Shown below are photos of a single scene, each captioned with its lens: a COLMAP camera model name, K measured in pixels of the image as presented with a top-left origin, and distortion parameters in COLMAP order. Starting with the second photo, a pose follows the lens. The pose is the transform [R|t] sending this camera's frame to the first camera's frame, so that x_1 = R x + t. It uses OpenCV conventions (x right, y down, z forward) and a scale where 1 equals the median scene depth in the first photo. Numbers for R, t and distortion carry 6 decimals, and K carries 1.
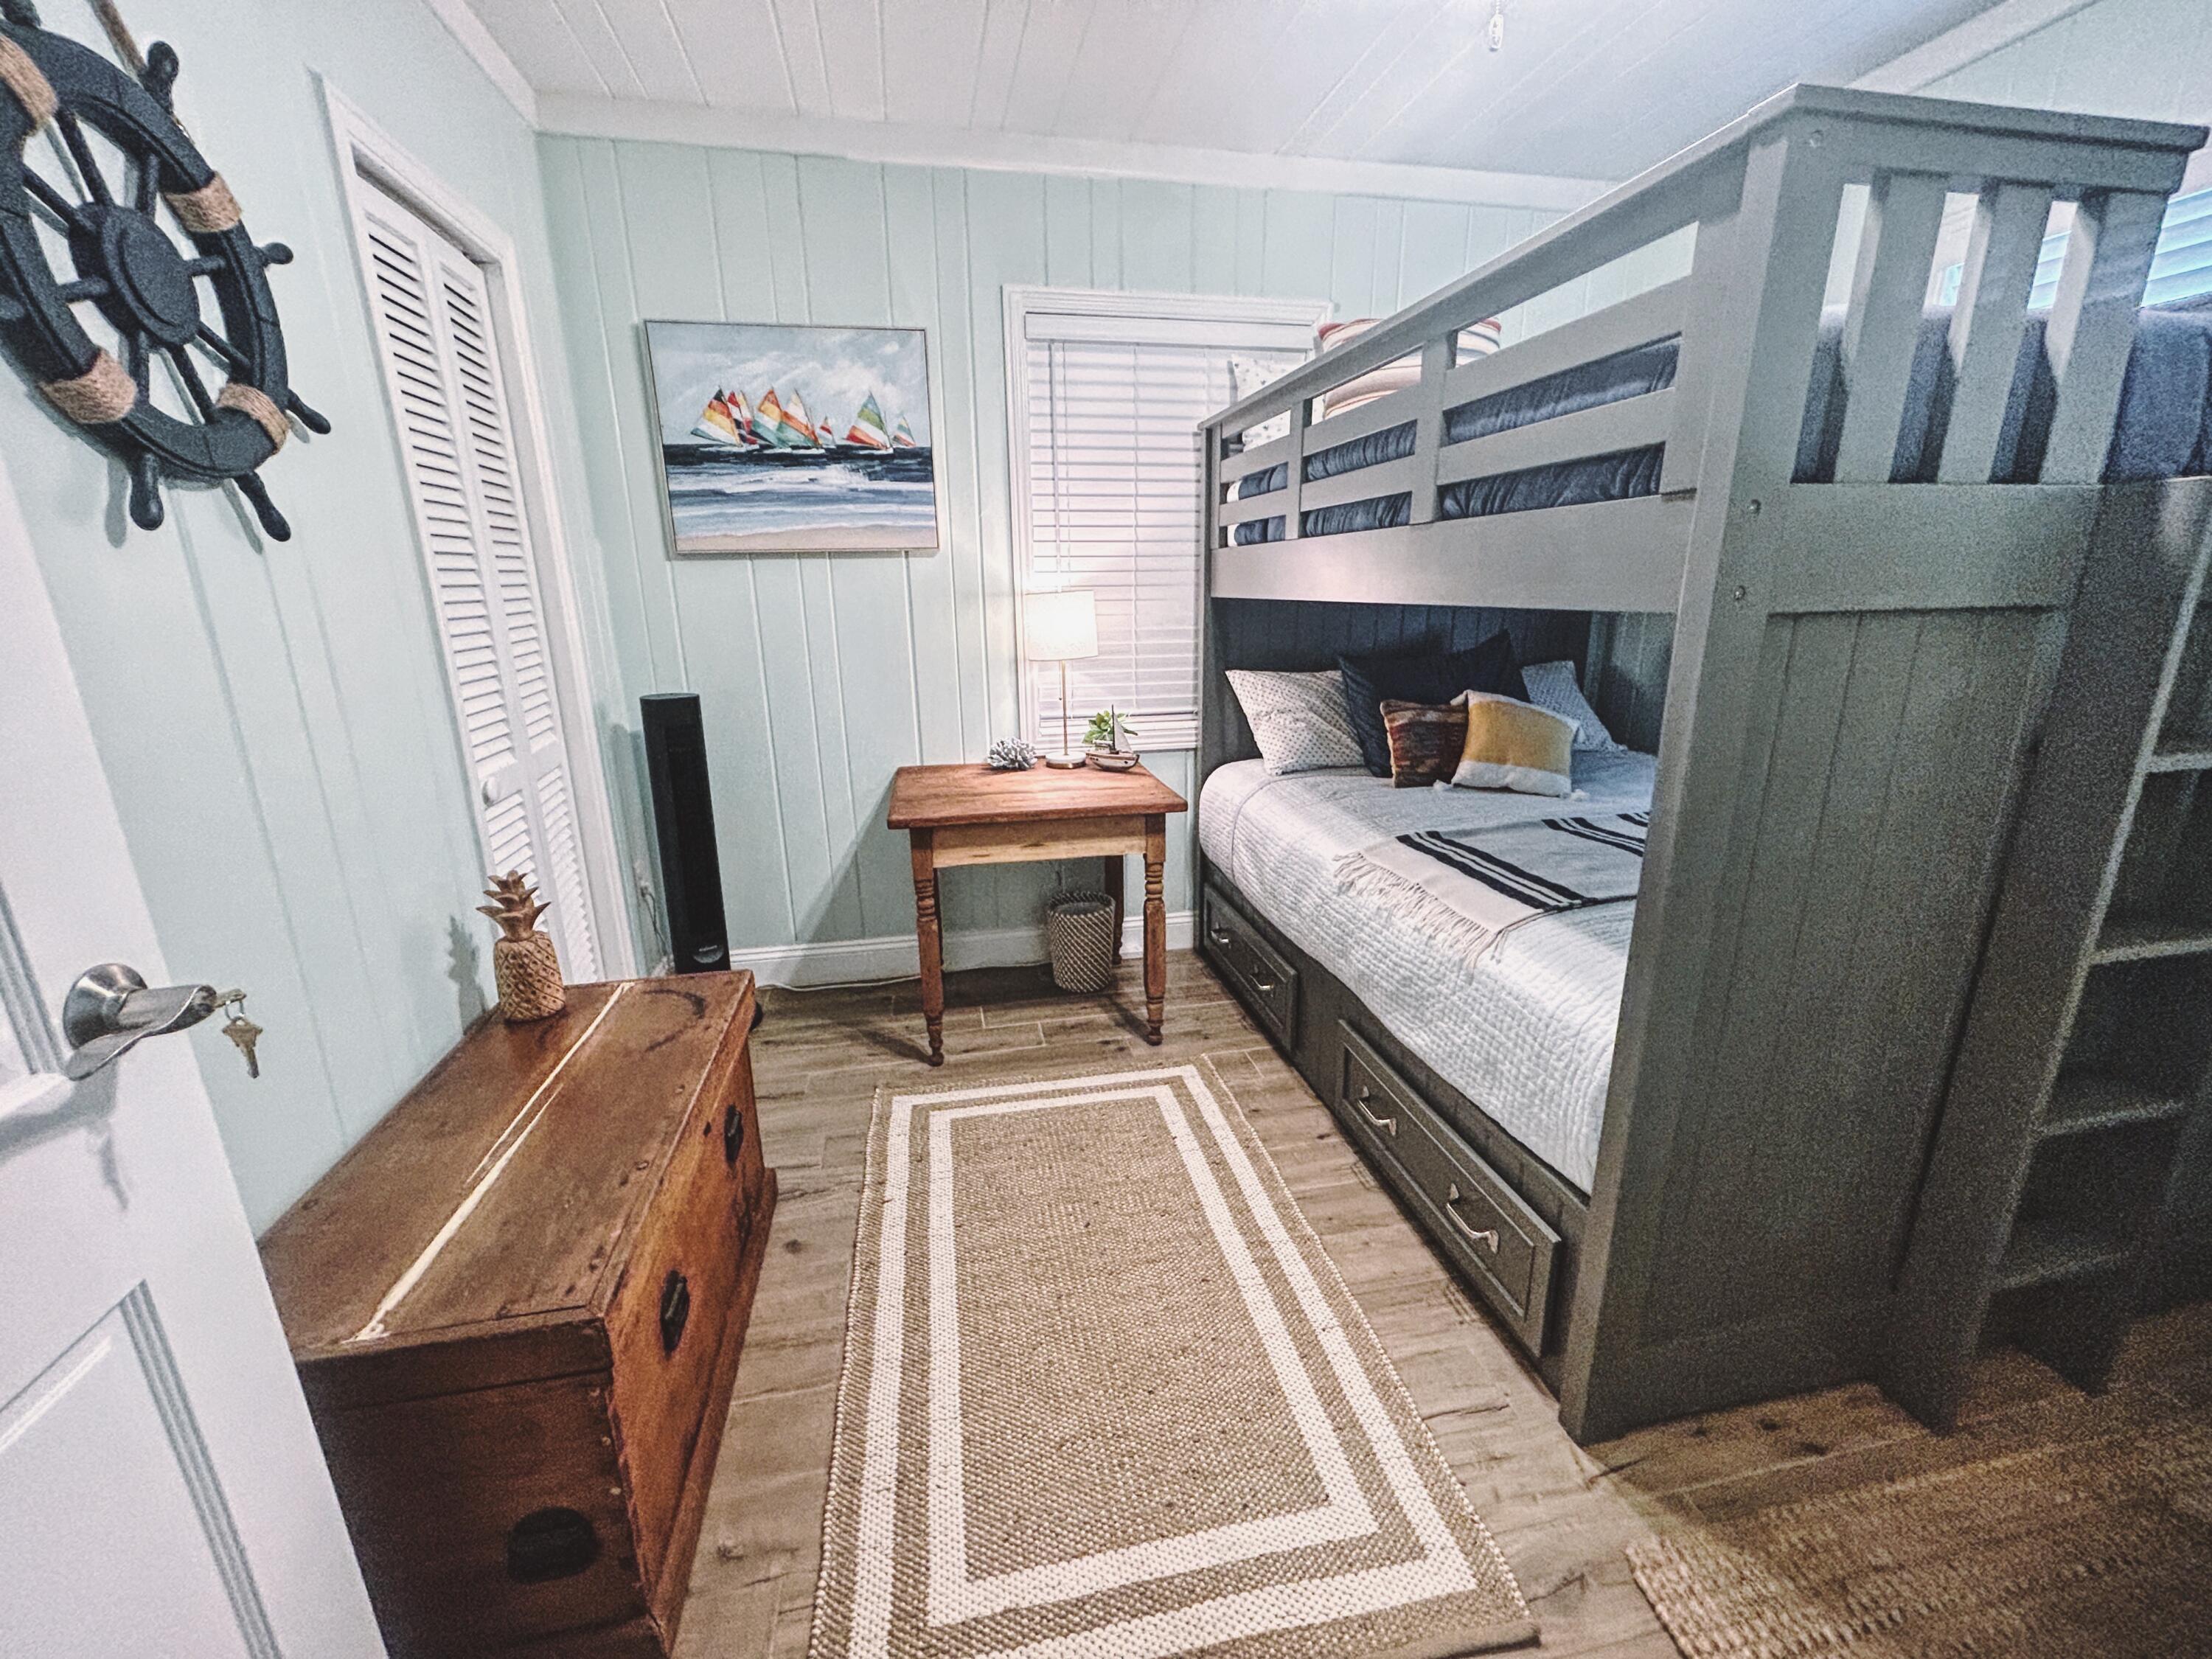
lens RADIAL K [[898.1, 0, 1106.0], [0, 898.1, 831.1], [0, 0, 1]] dist [0.003232, 0.000231]
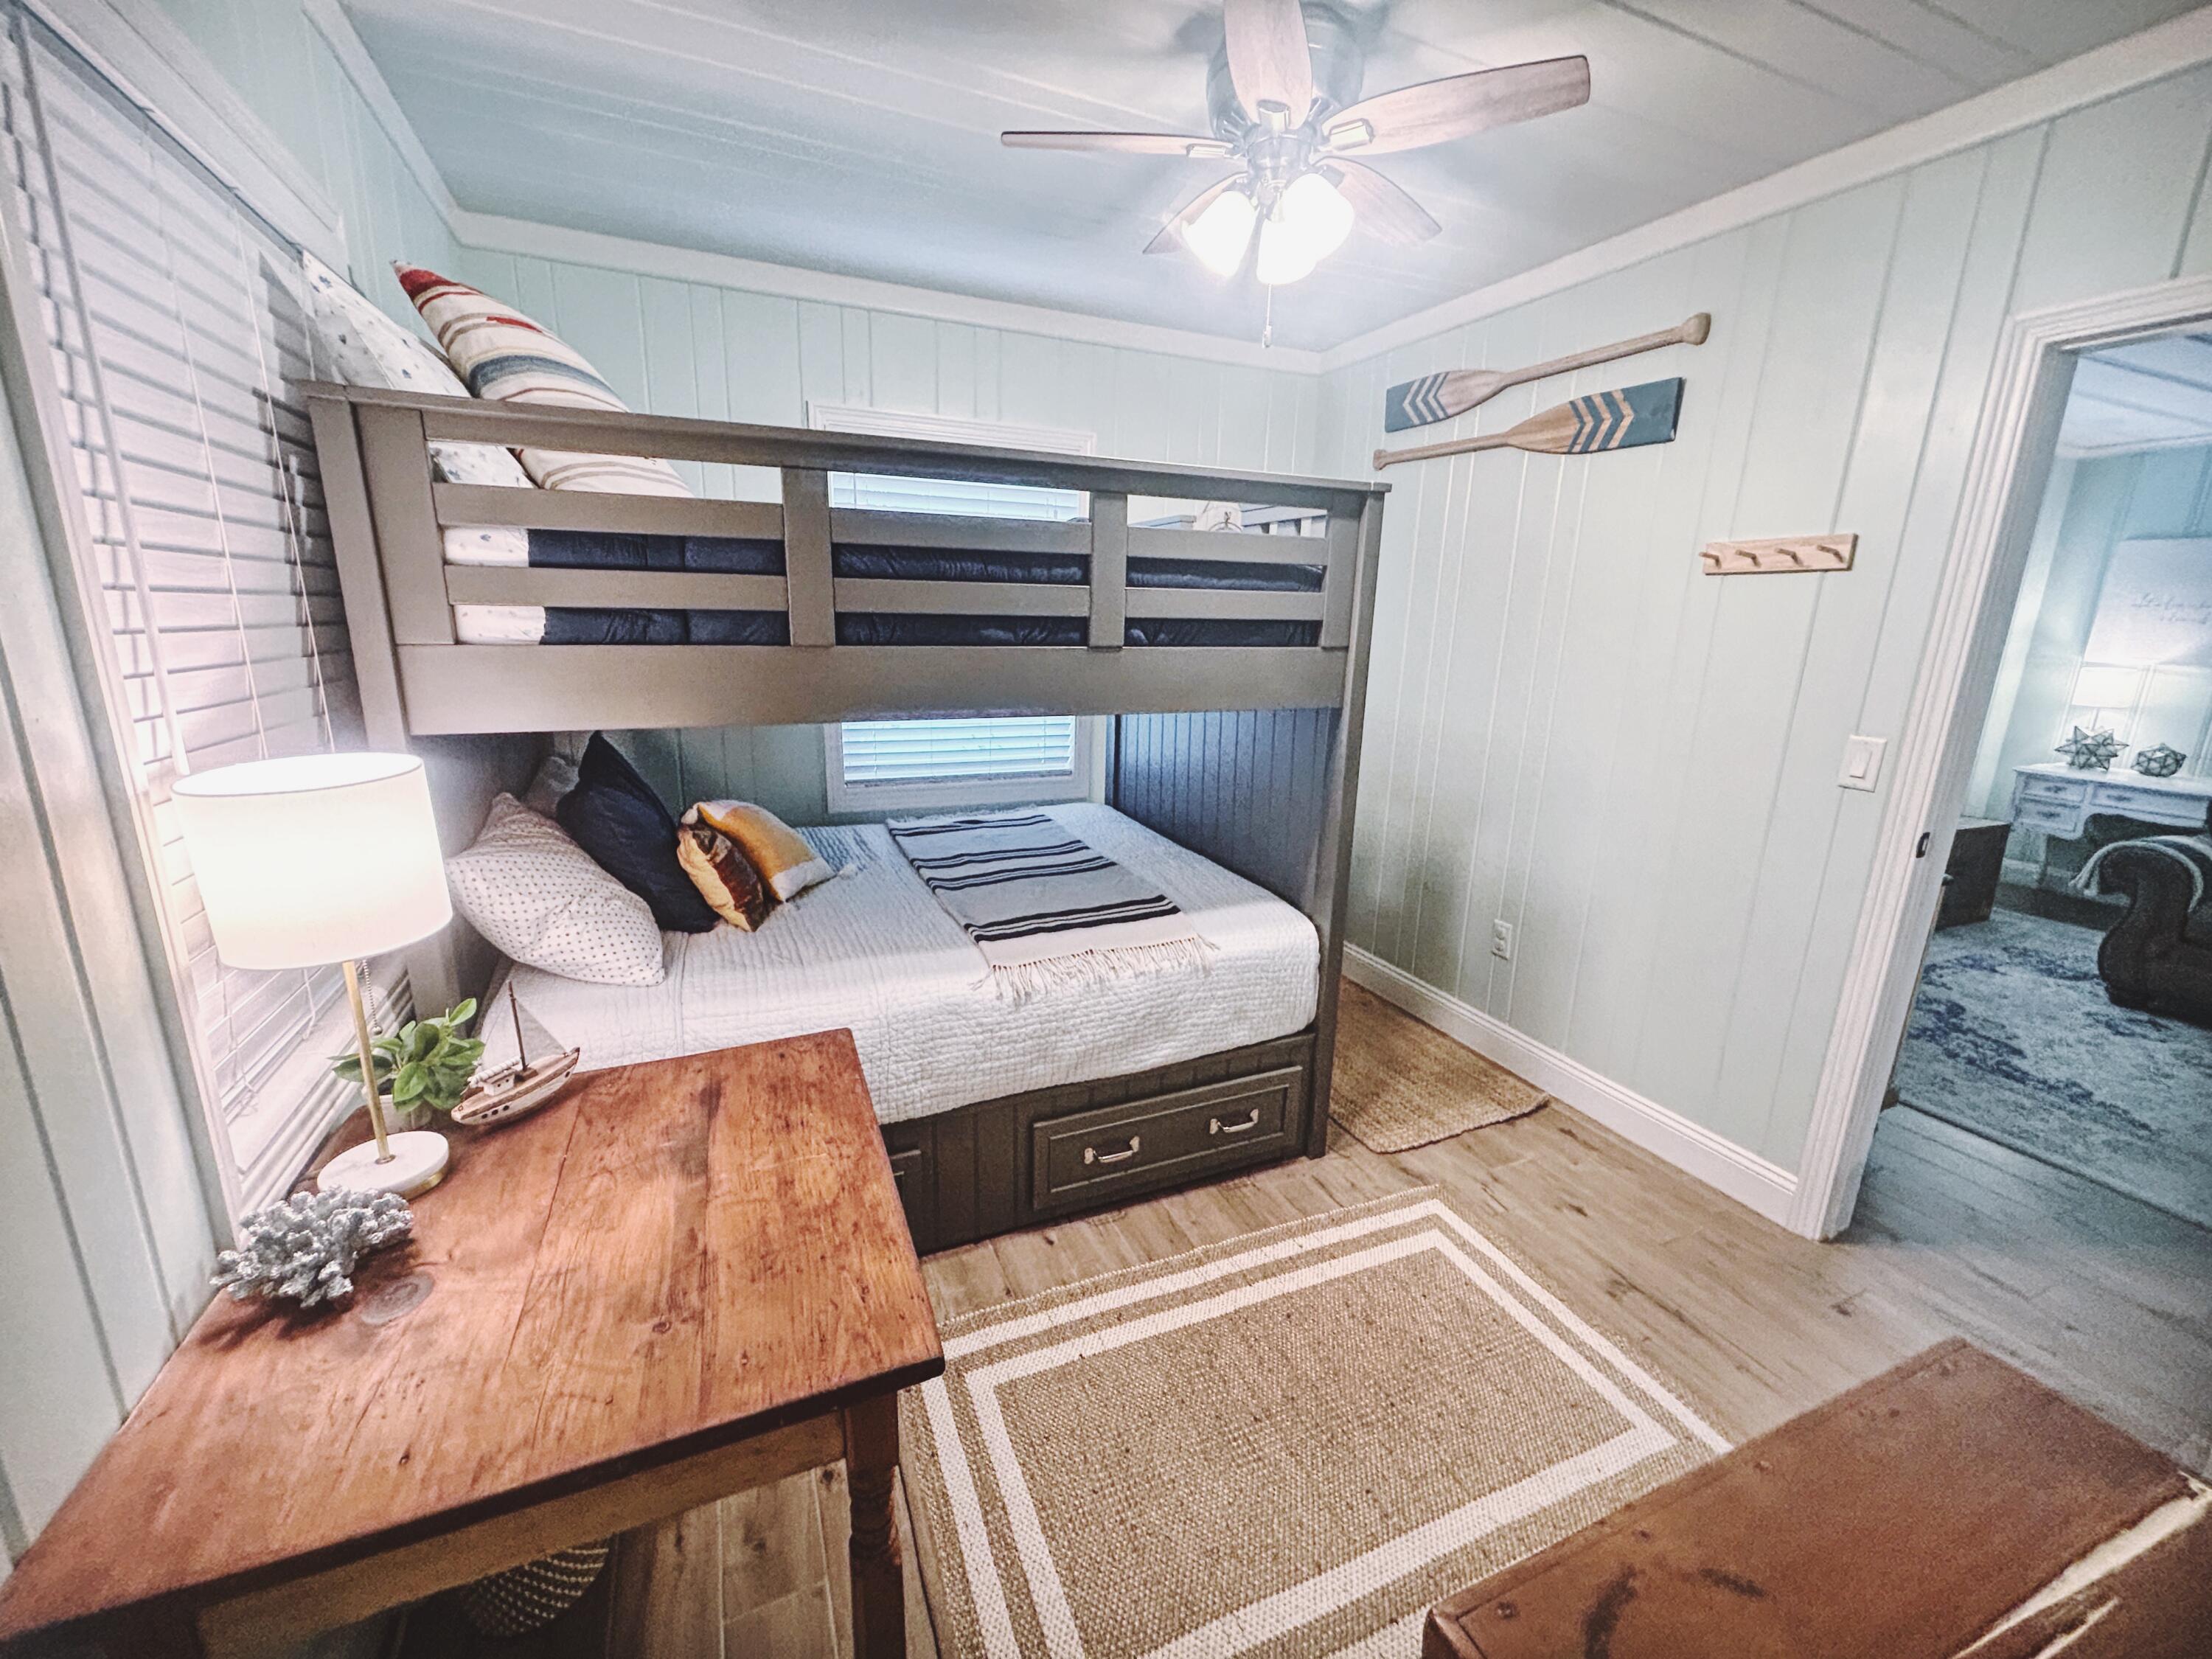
lens RADIAL K [[898.1, 0, 1103.5], [0, 898.1, 831.0], [0, 0, 1]] dist [0.003232, 0.000231]
pose [[-0.212417, -0.219917, 0.952111, -0.787451], [0.242606, 0.931971, 0.269391, -0.428189], [-0.946584, 0.288211, -0.144613, 1.226493]]
